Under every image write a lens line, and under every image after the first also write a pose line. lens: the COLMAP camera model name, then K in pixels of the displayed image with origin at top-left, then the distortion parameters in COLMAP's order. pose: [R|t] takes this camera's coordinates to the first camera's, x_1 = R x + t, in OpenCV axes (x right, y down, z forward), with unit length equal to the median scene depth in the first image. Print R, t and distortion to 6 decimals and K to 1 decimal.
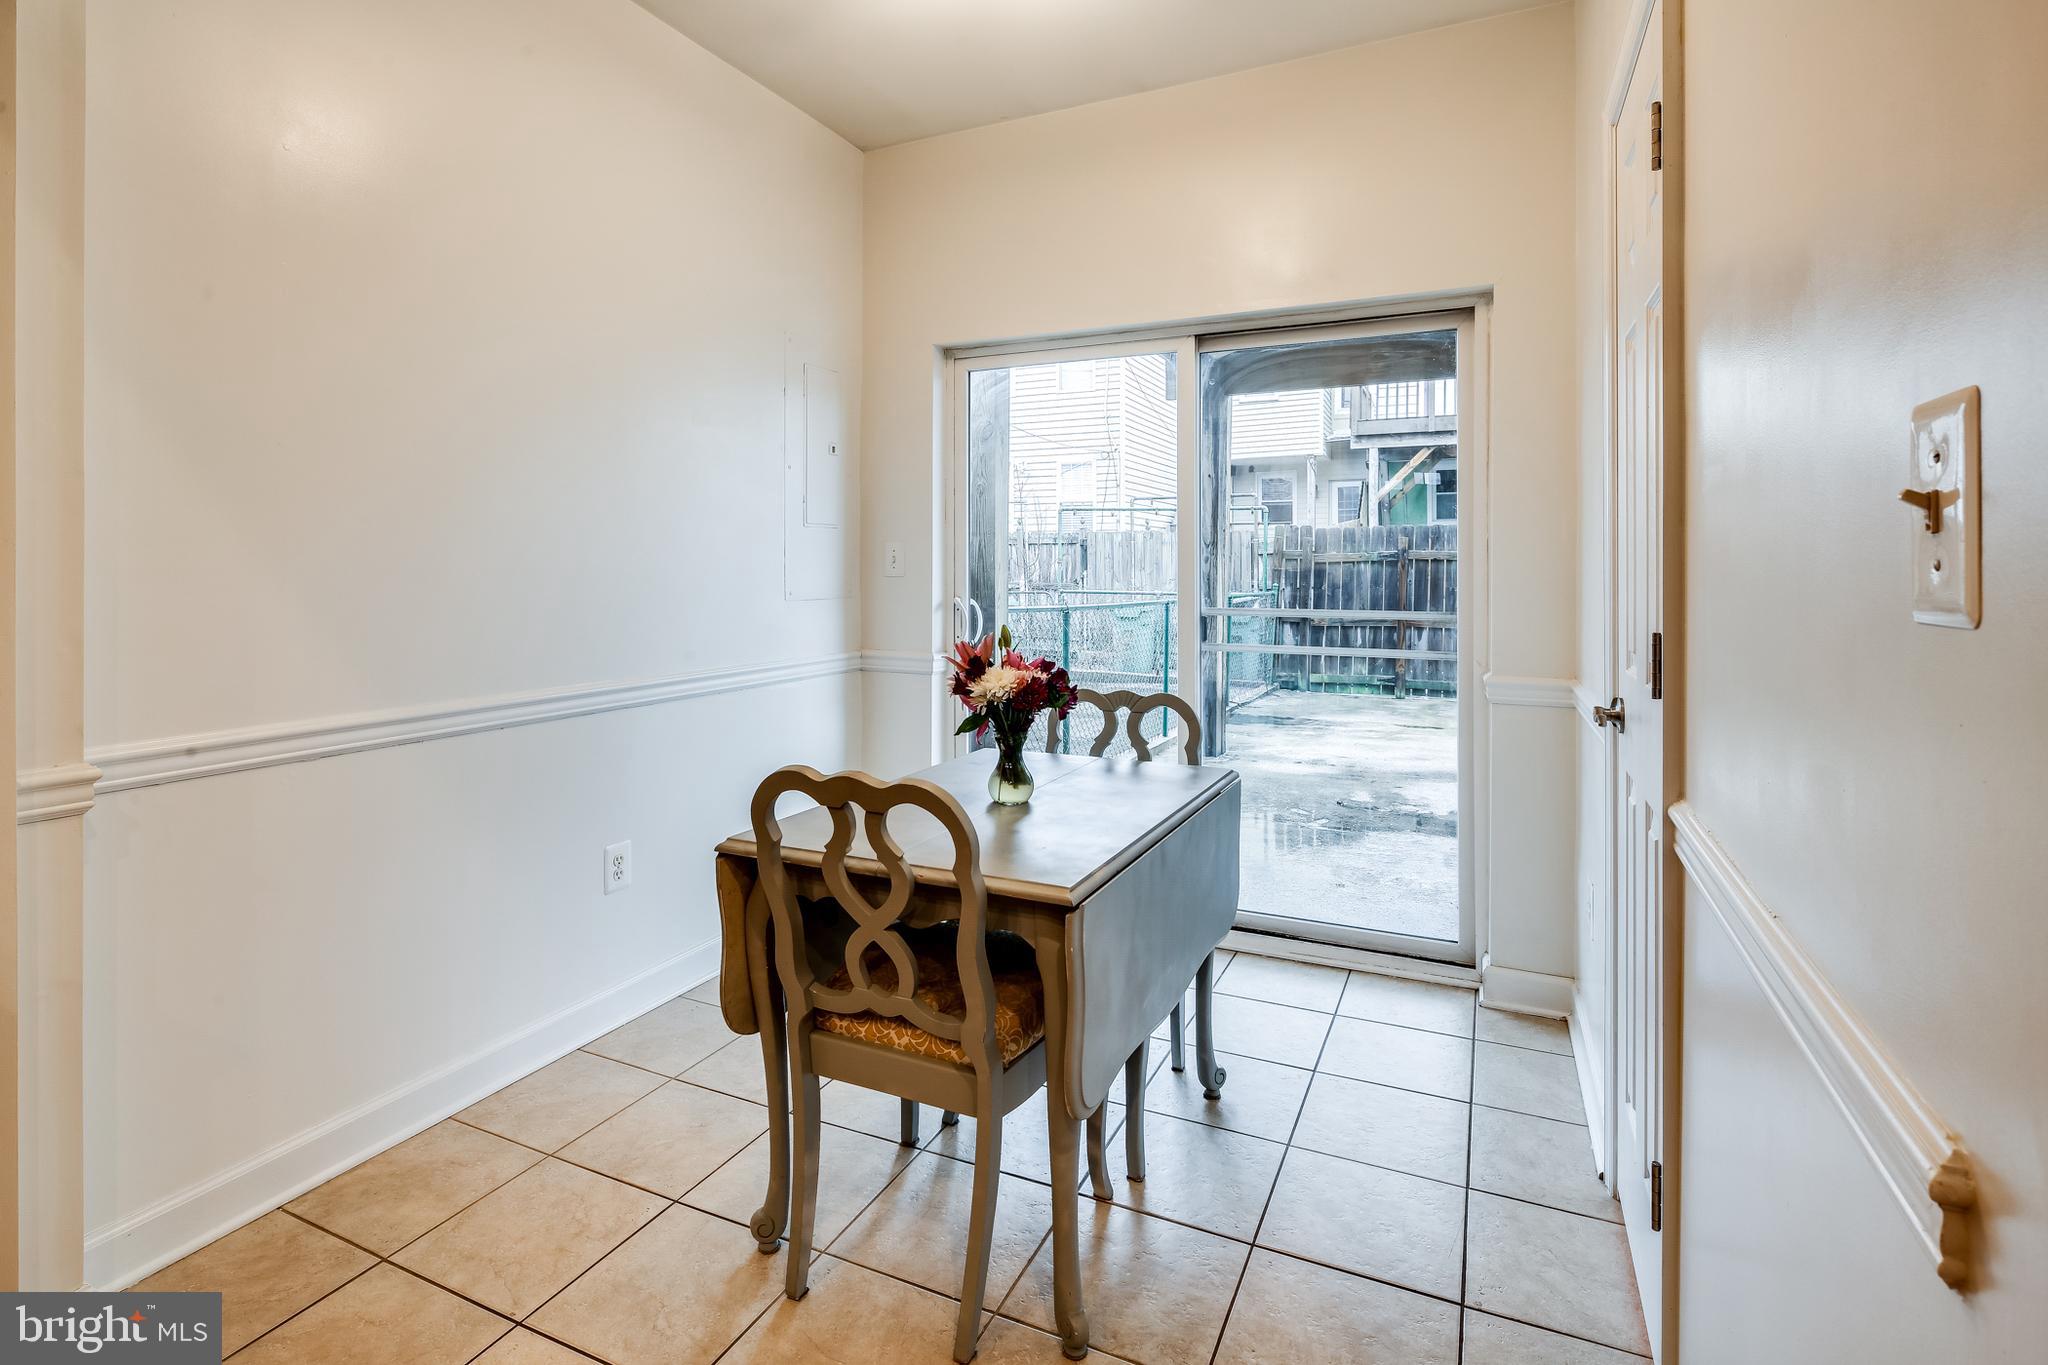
lens RADIAL K [[1008.9, 0, 1025.7], [0, 1008.9, 562.4], [0, 0, 1]] dist [-0.001533, -0.000296]
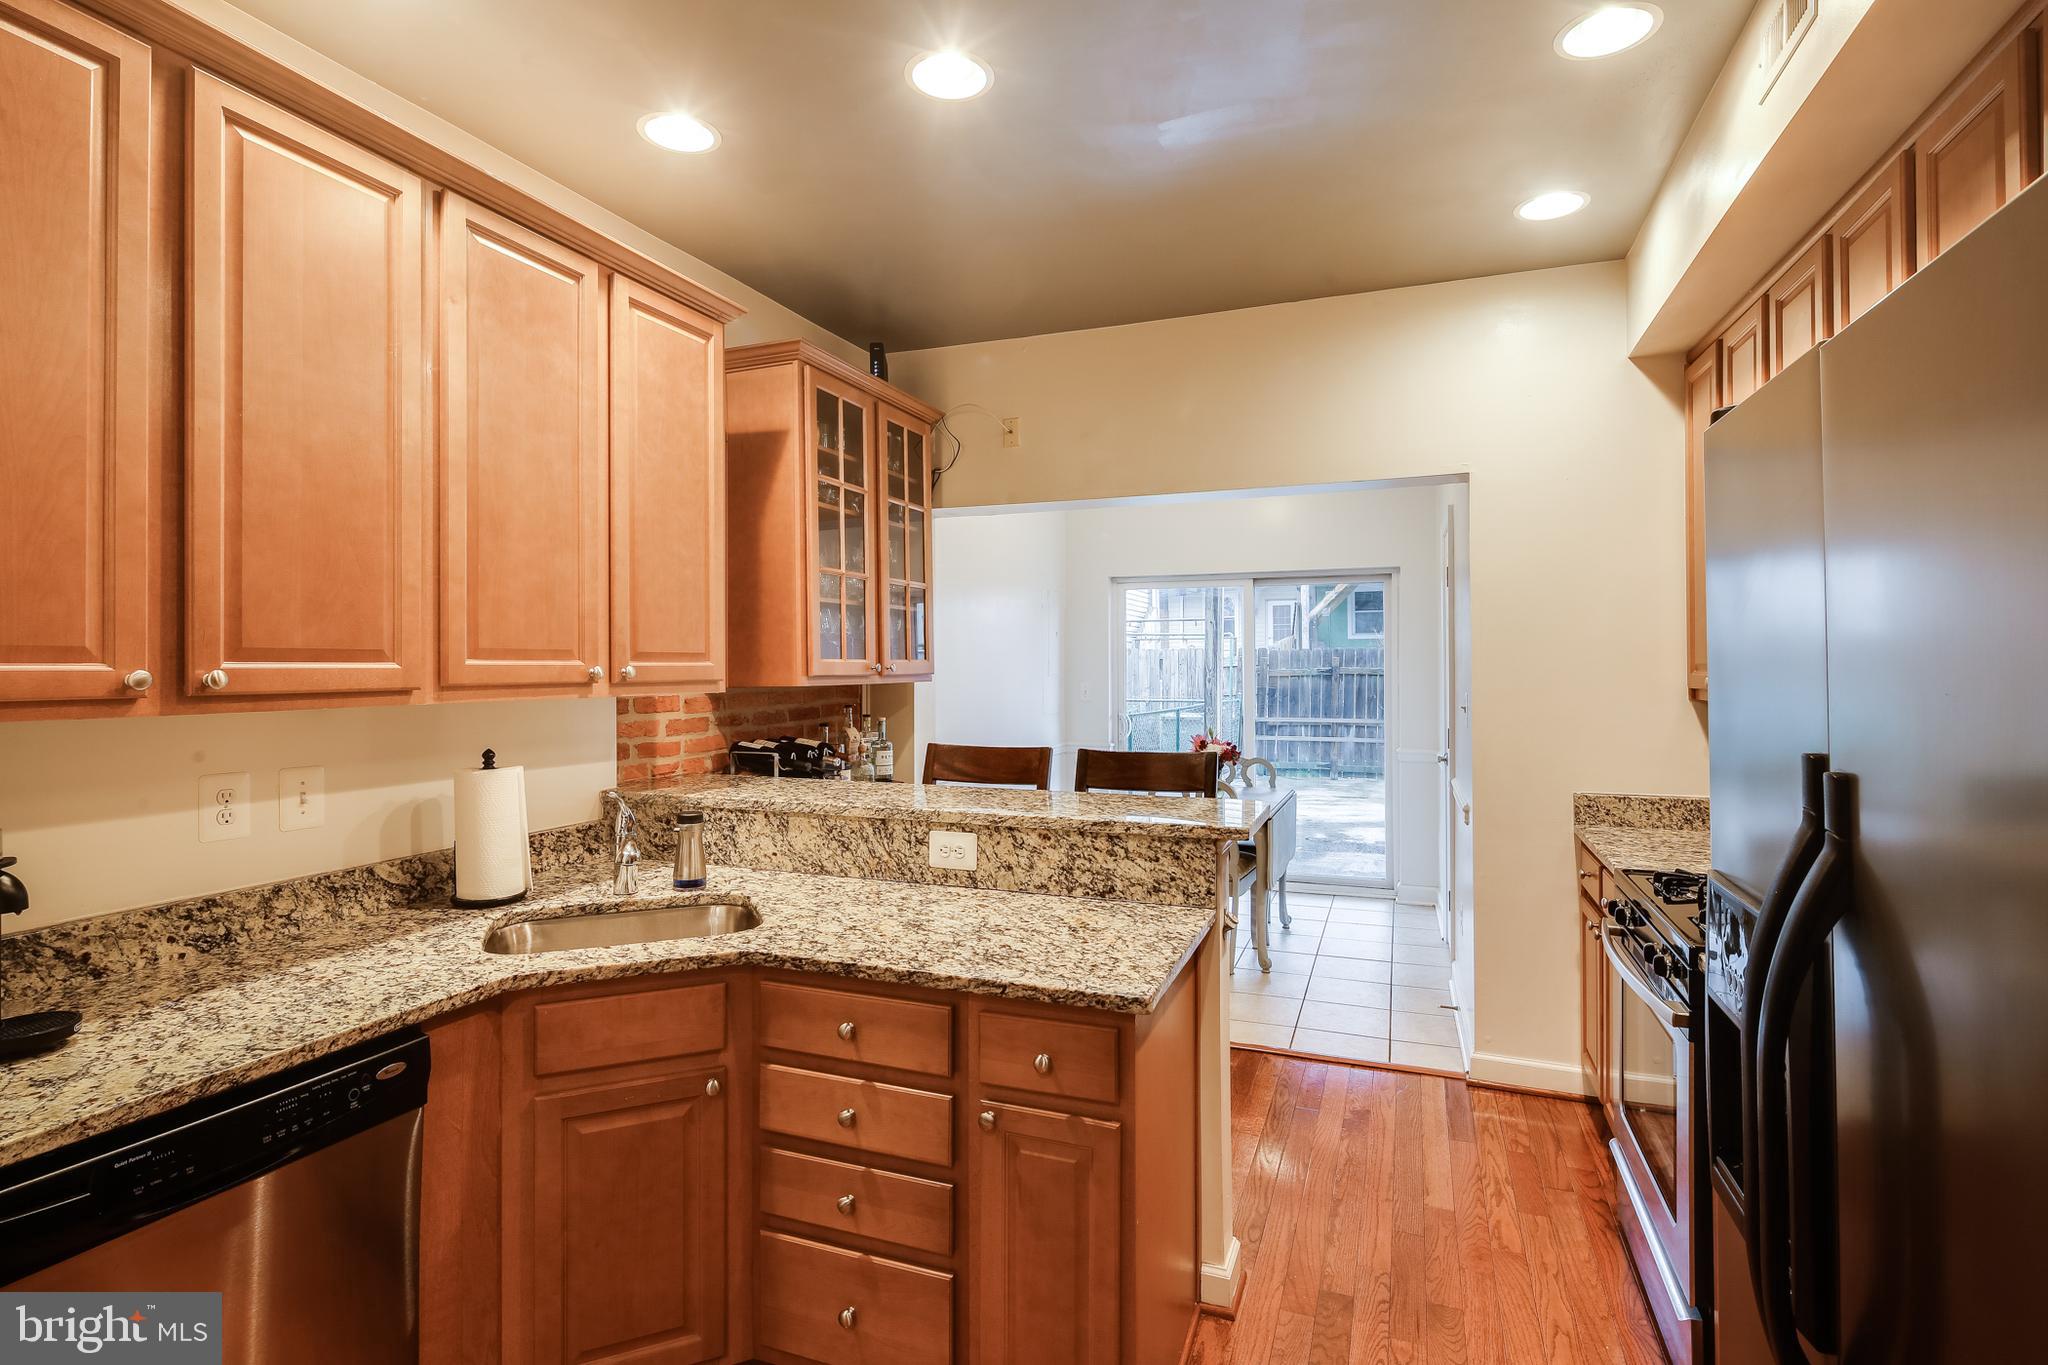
lens RADIAL K [[1020.6, 0, 994.6], [0, 1020.6, 640.9], [0, 0, 1]] dist [0.001657, -0.000026]
pose [[0.998589, 0.000905, 0.053104, -0.141017], [0.000038, 0.999842, -0.017760, -0.022217], [-0.053111, 0.017737, 0.998431, -0.307539]]
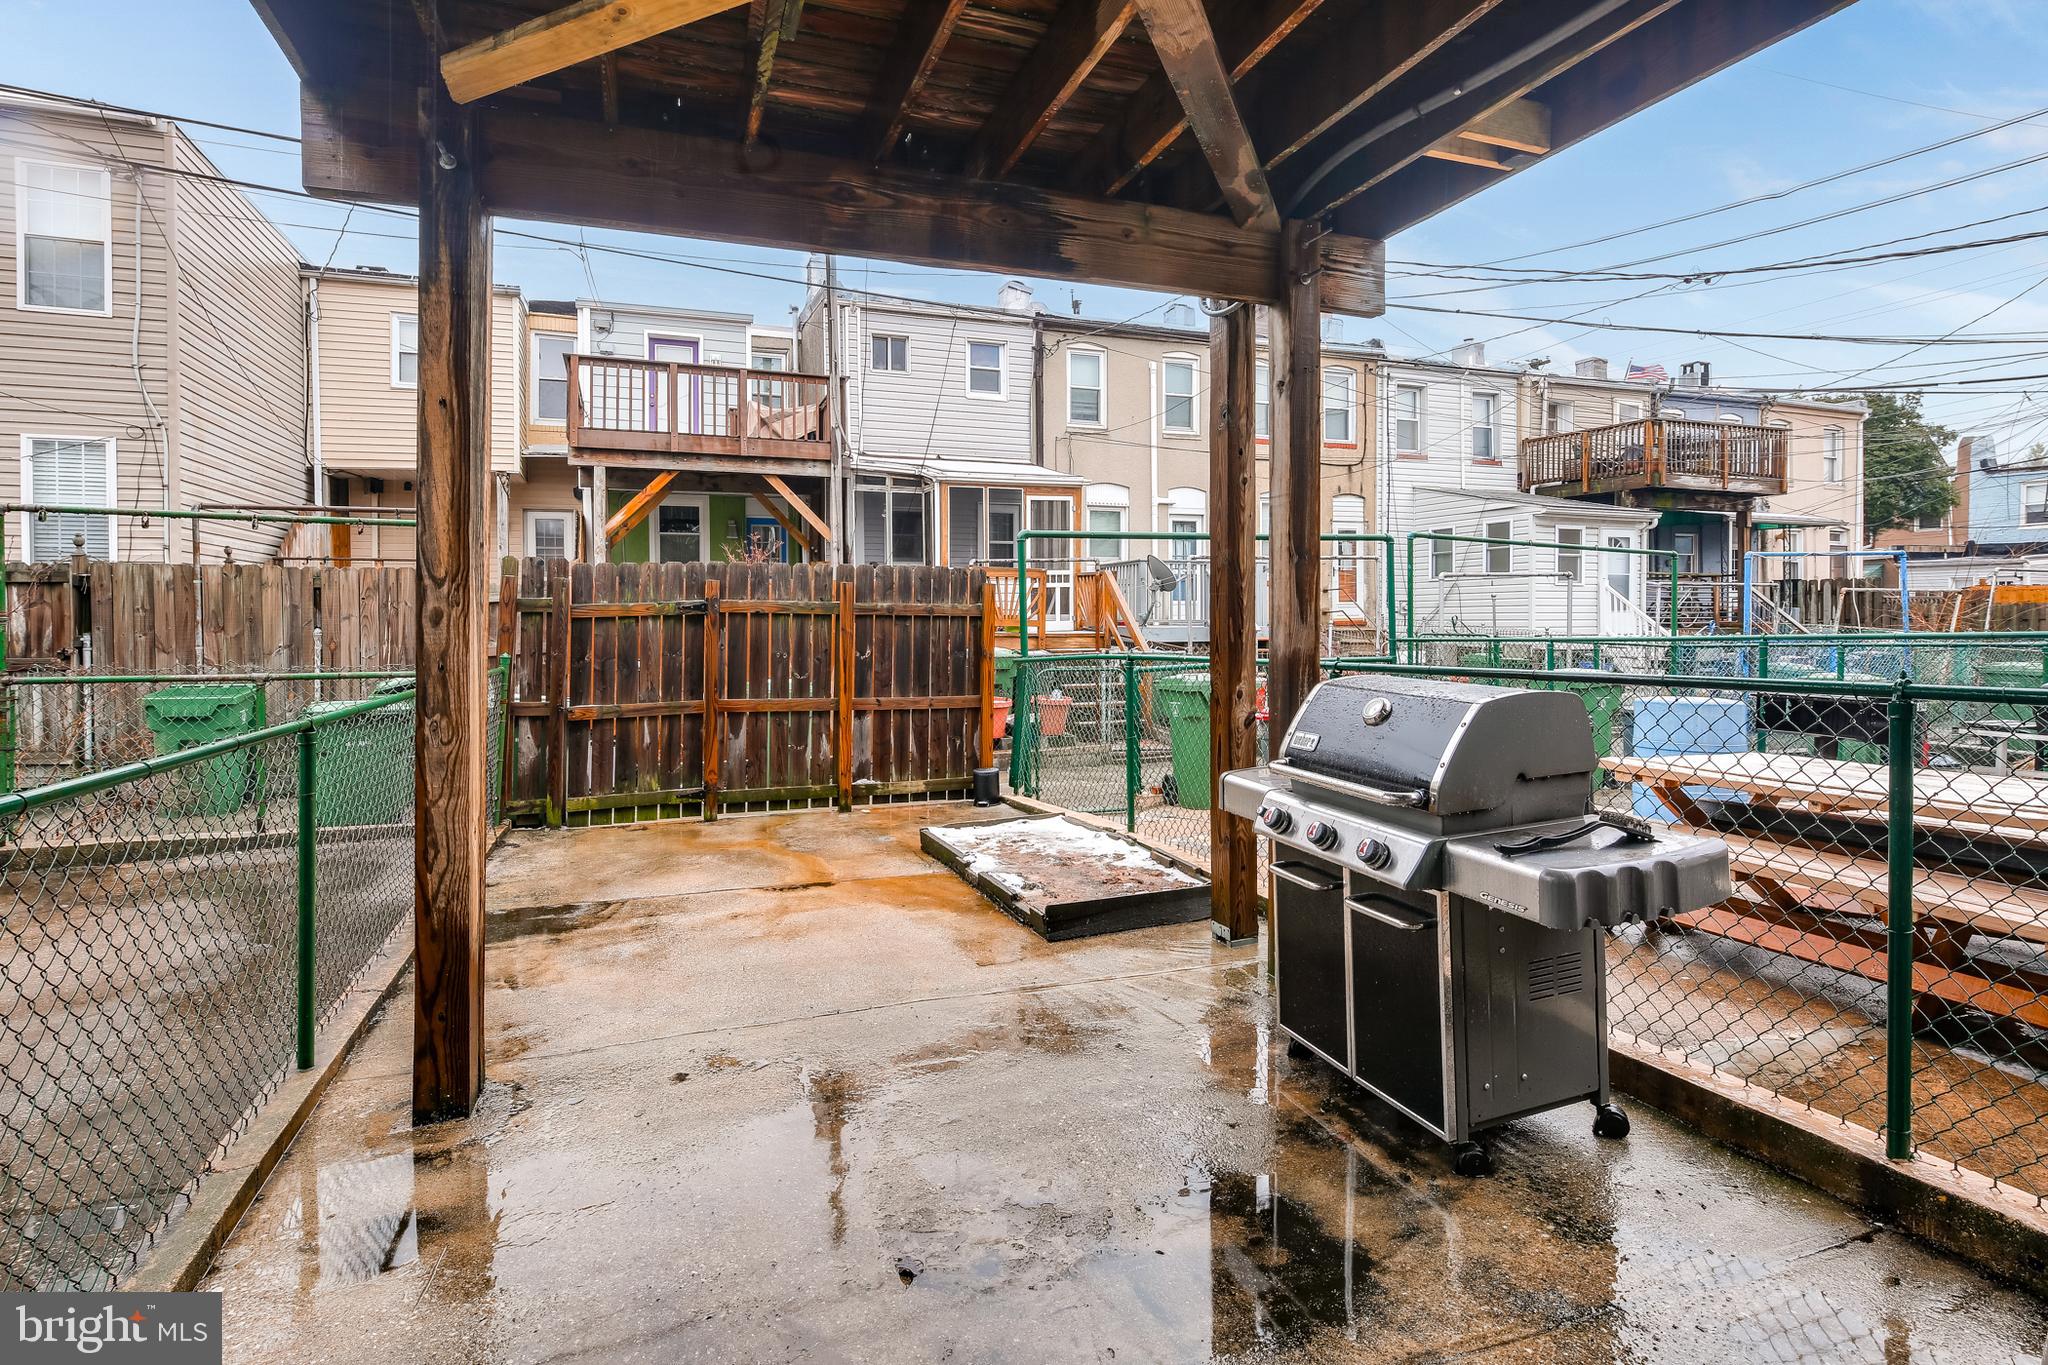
lens RADIAL K [[1000.6, 0, 1019.9], [0, 1000.6, 613.0], [0, 0, 1]] dist [0.001390, -0.000402]
pose [[0.701943, -0.003714, 0.712224, 0.040625], [0.002866, 0.999993, 0.002391, -0.003897], [-0.712227, 0.000363, 0.701949, 0.377470]]
